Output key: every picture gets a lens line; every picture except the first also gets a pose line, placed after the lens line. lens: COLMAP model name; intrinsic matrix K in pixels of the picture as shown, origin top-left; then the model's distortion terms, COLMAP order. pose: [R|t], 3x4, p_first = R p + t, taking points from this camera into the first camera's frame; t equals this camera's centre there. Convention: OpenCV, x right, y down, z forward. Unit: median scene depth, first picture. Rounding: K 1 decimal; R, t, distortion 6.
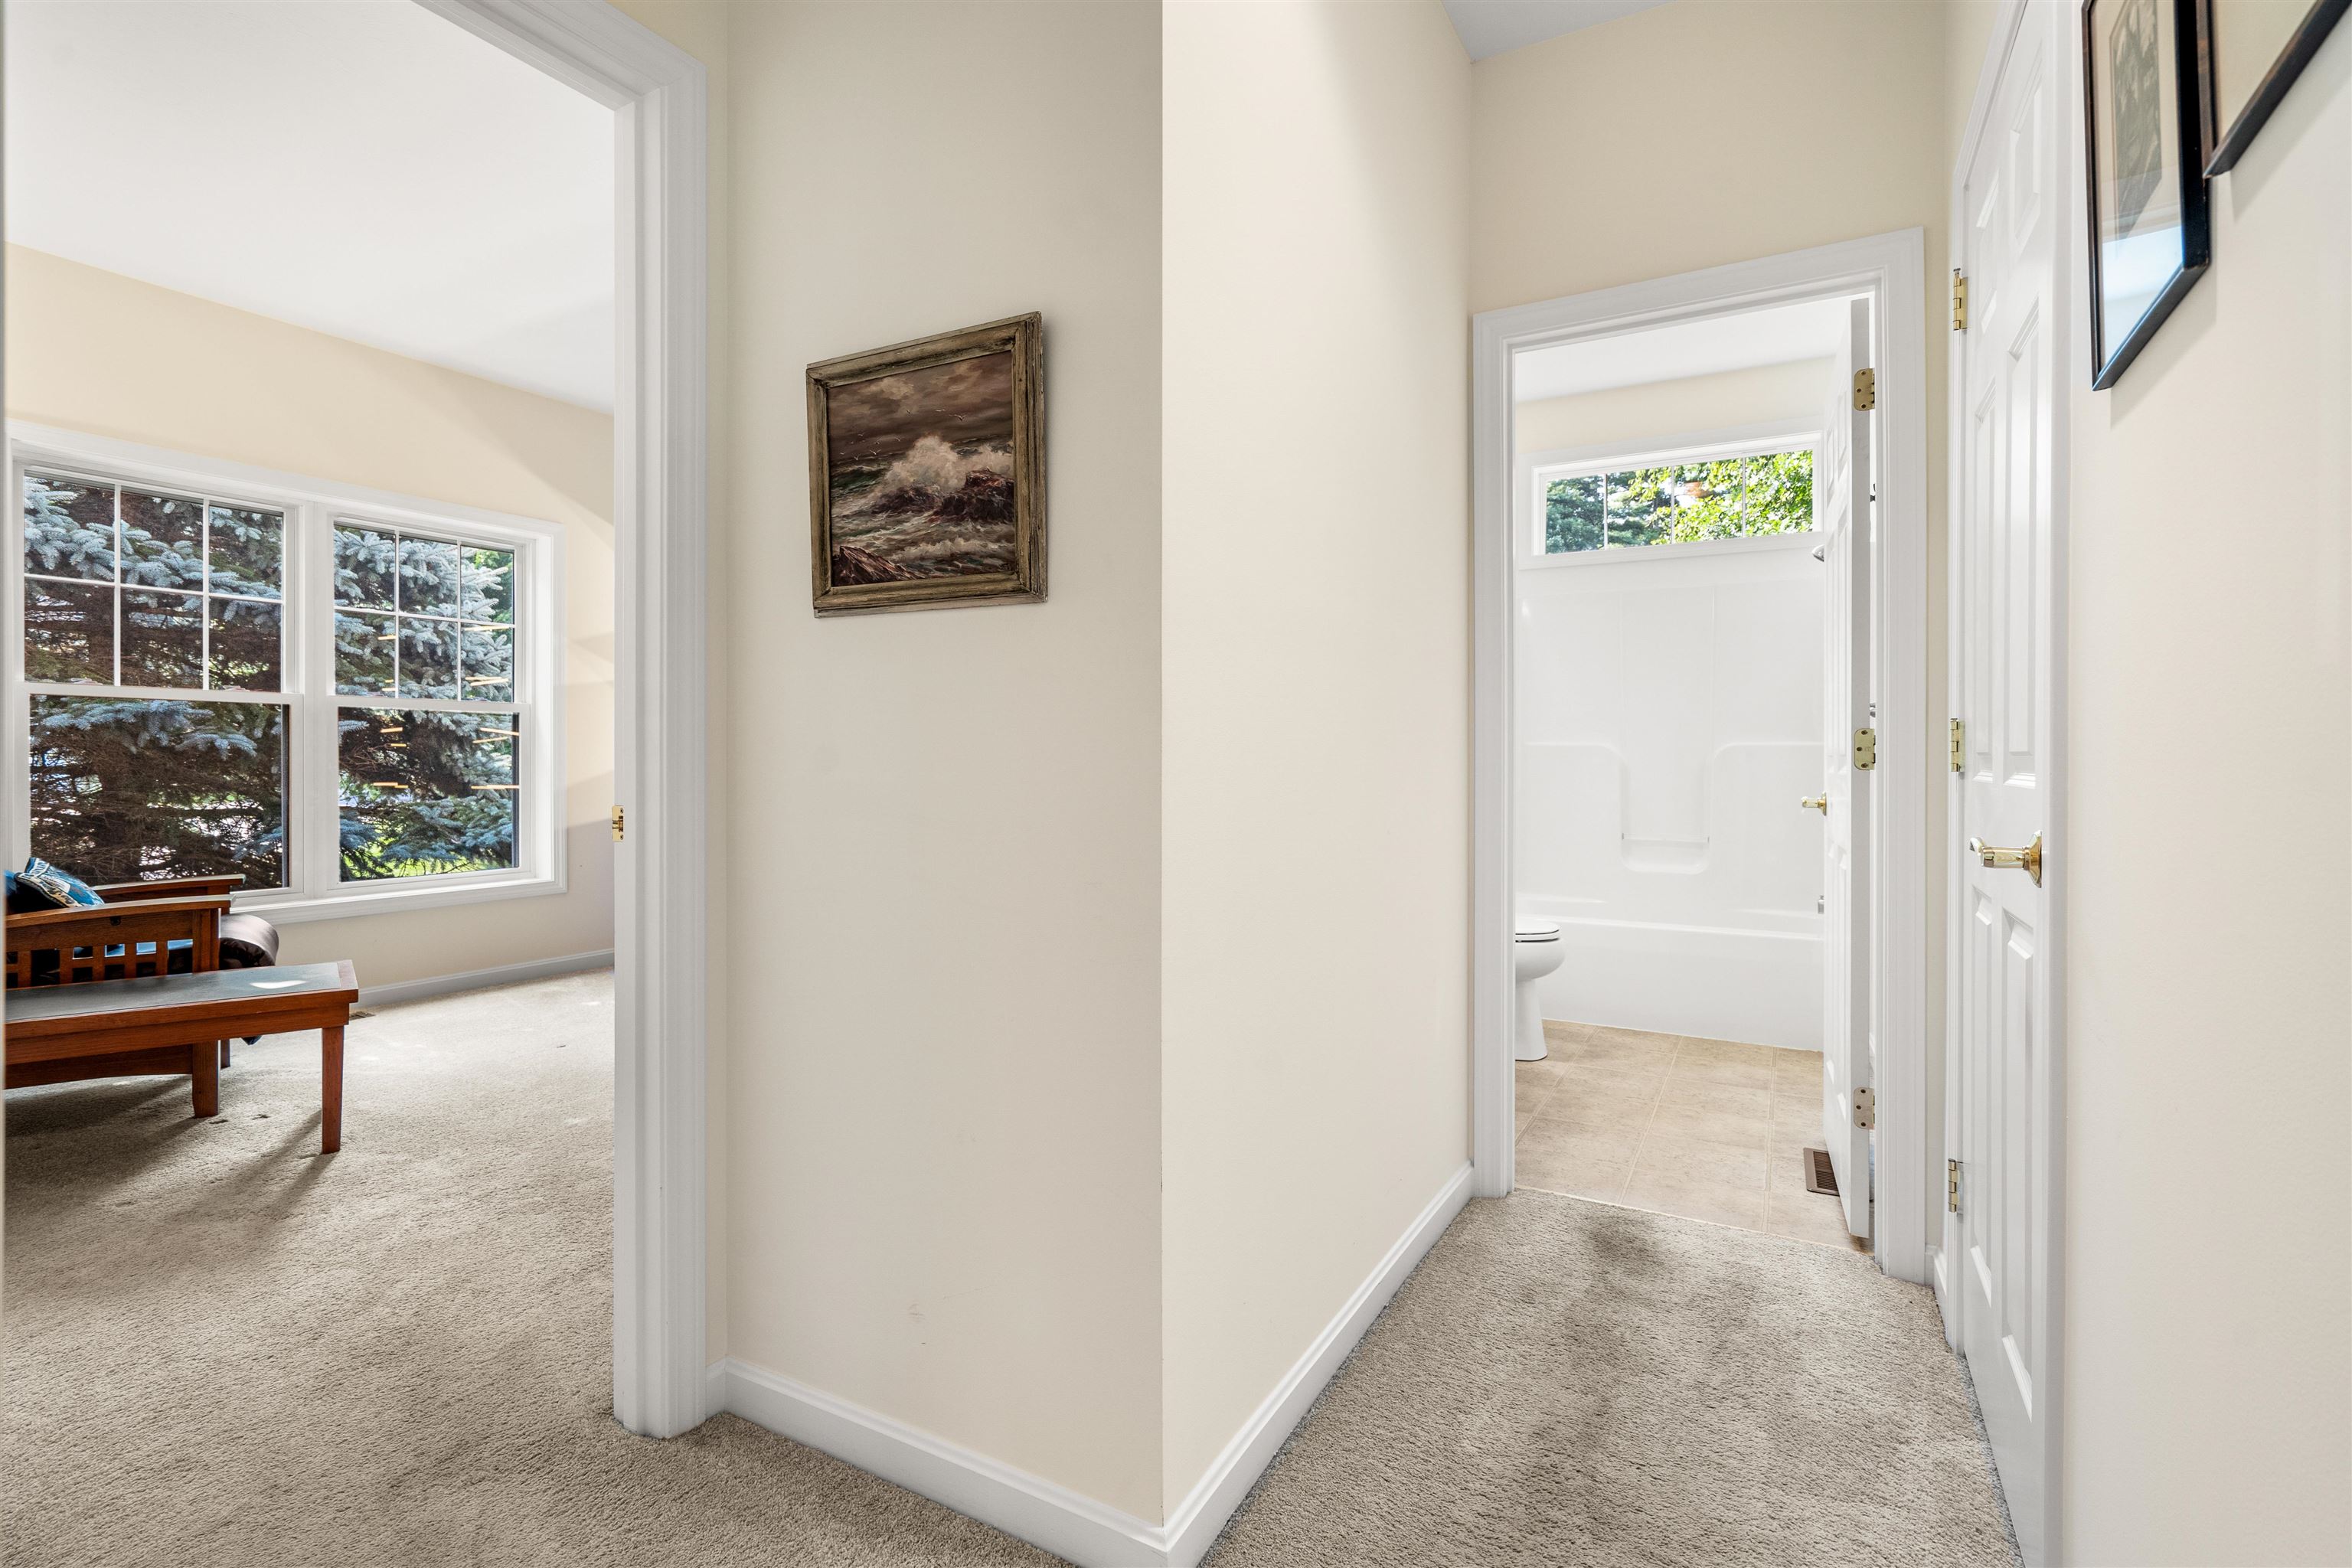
lens RADIAL K [[1082.2, 0, 1179.1], [0, 1082.2, 761.7], [0, 0, 1]] dist [-0.006028, 0.000562]
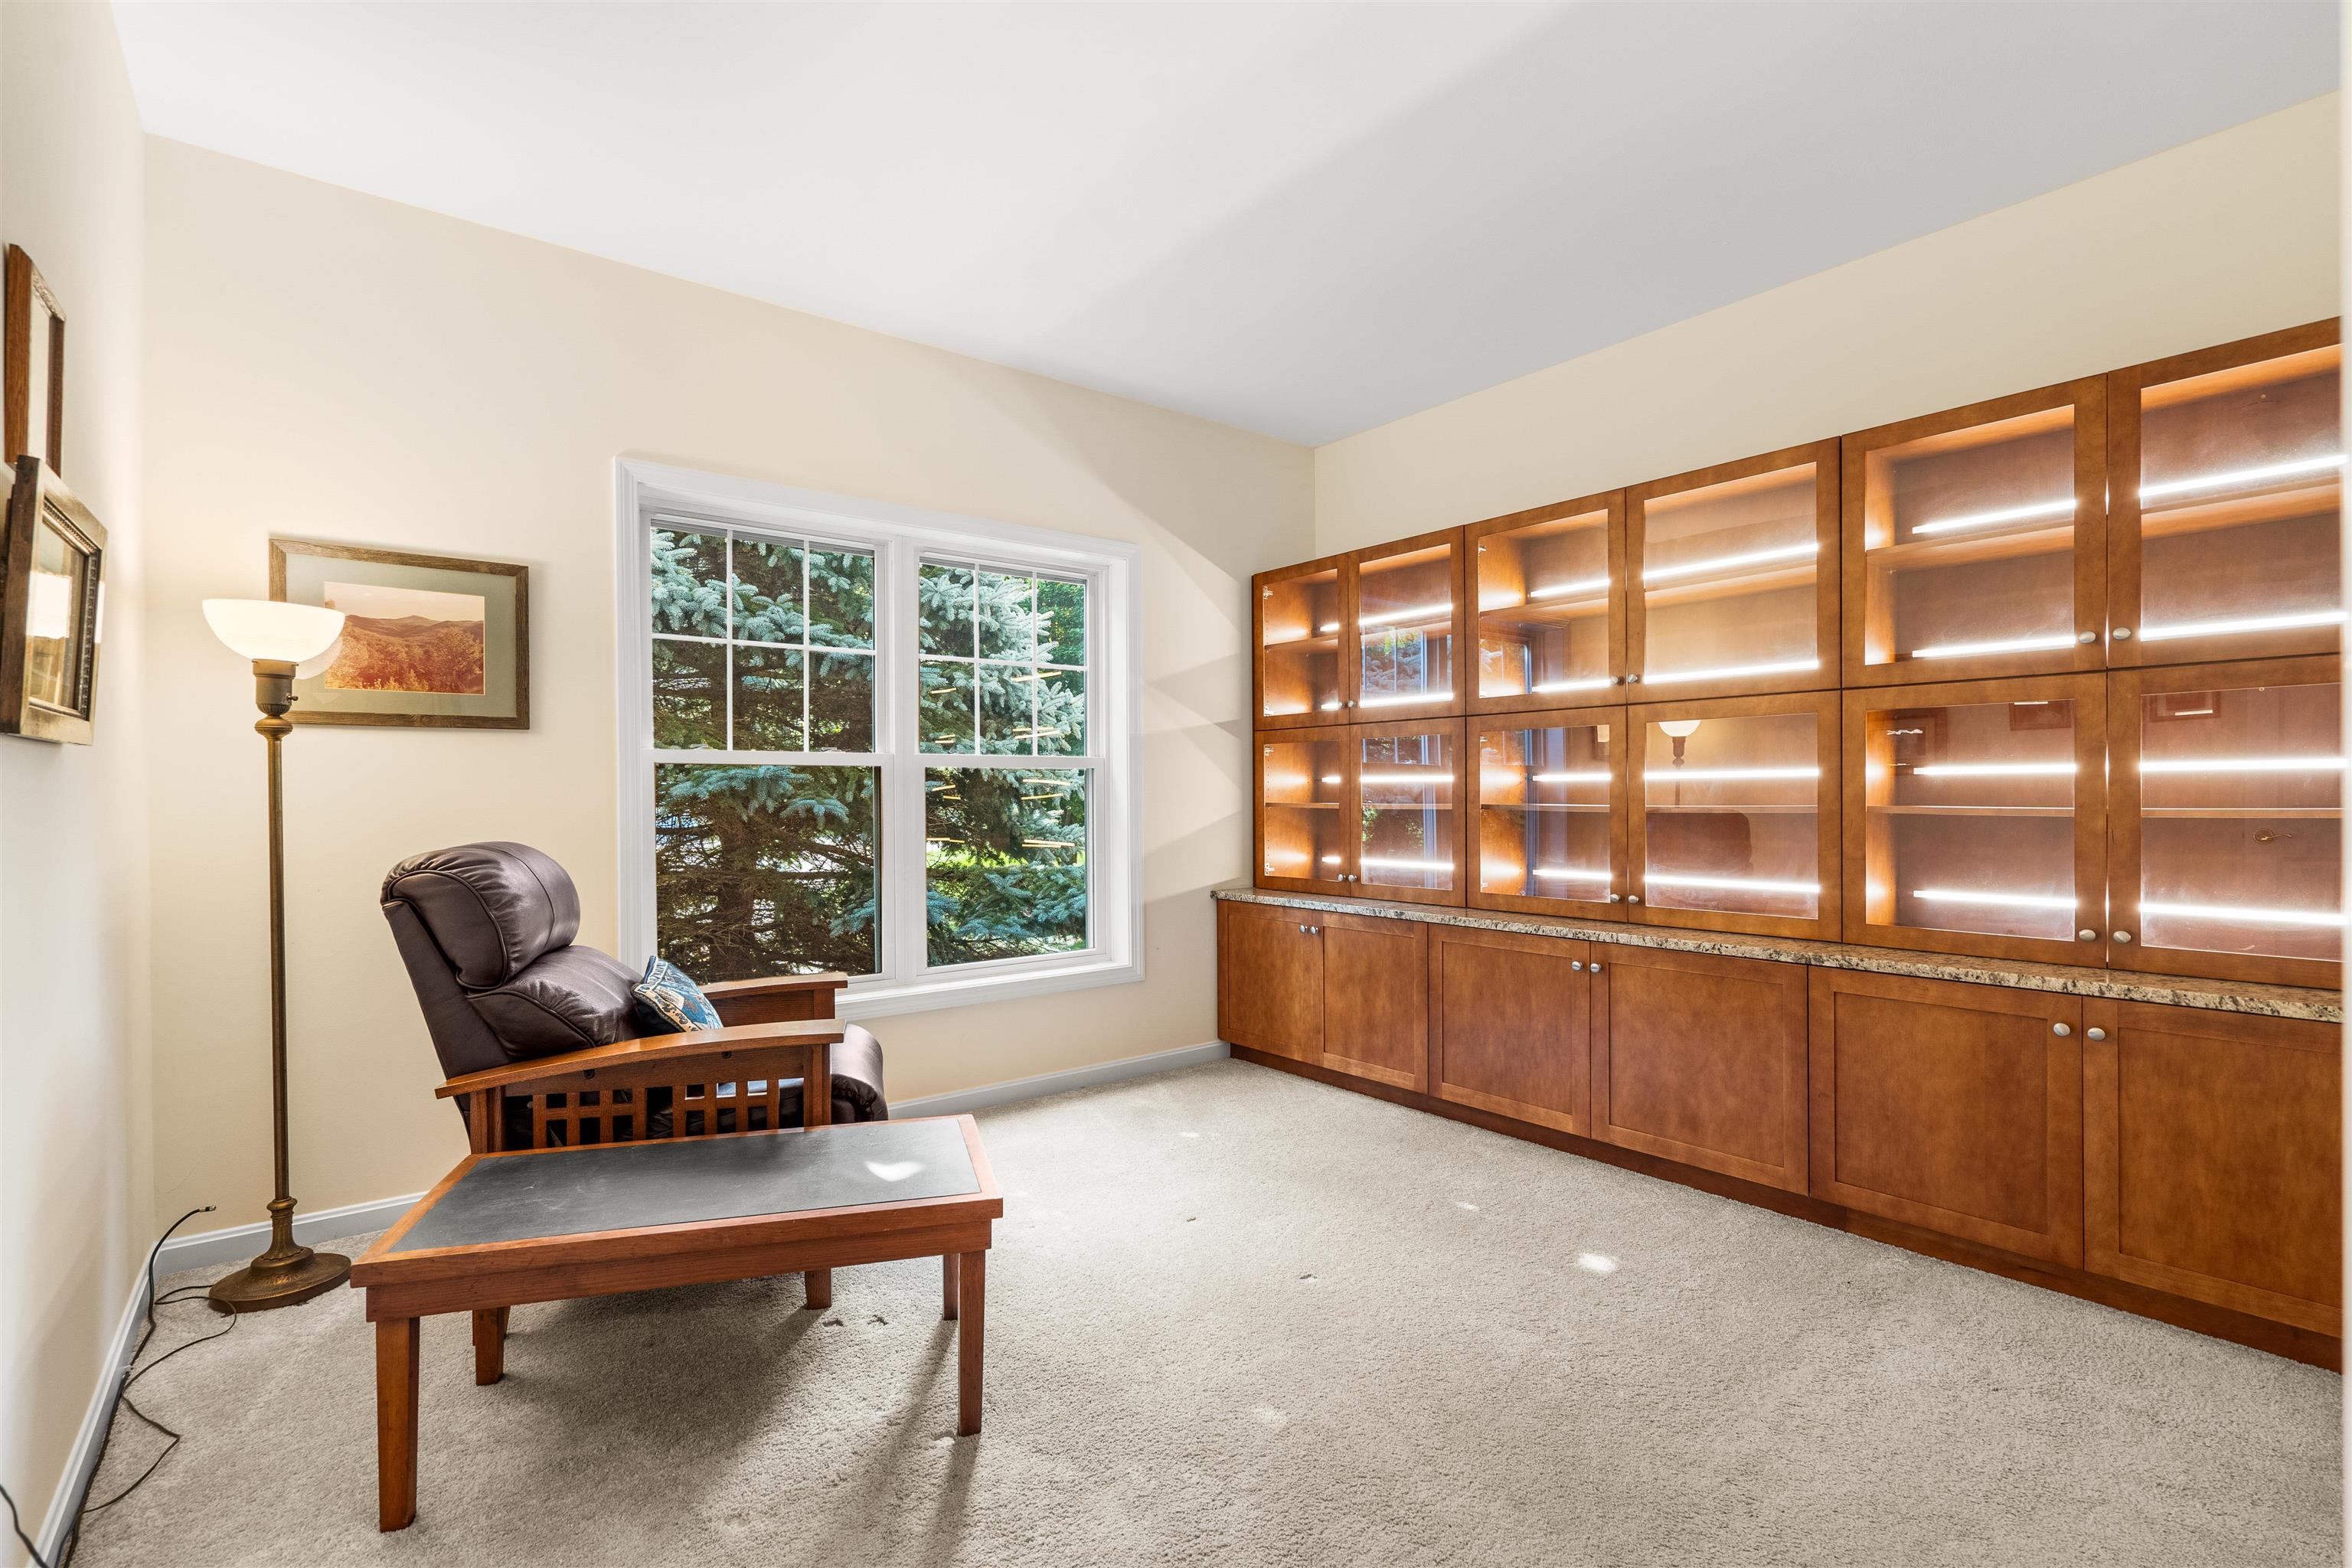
lens RADIAL K [[1082.2, 0, 1177.4], [0, 1082.2, 794.4], [0, 0, 1]] dist [-0.006028, 0.000562]
pose [[0.923889, -0.008868, -0.382559, -0.253237], [0.007935, 0.999960, -0.004016, -0.024185], [0.382579, 0.000675, 0.923922, 0.264141]]
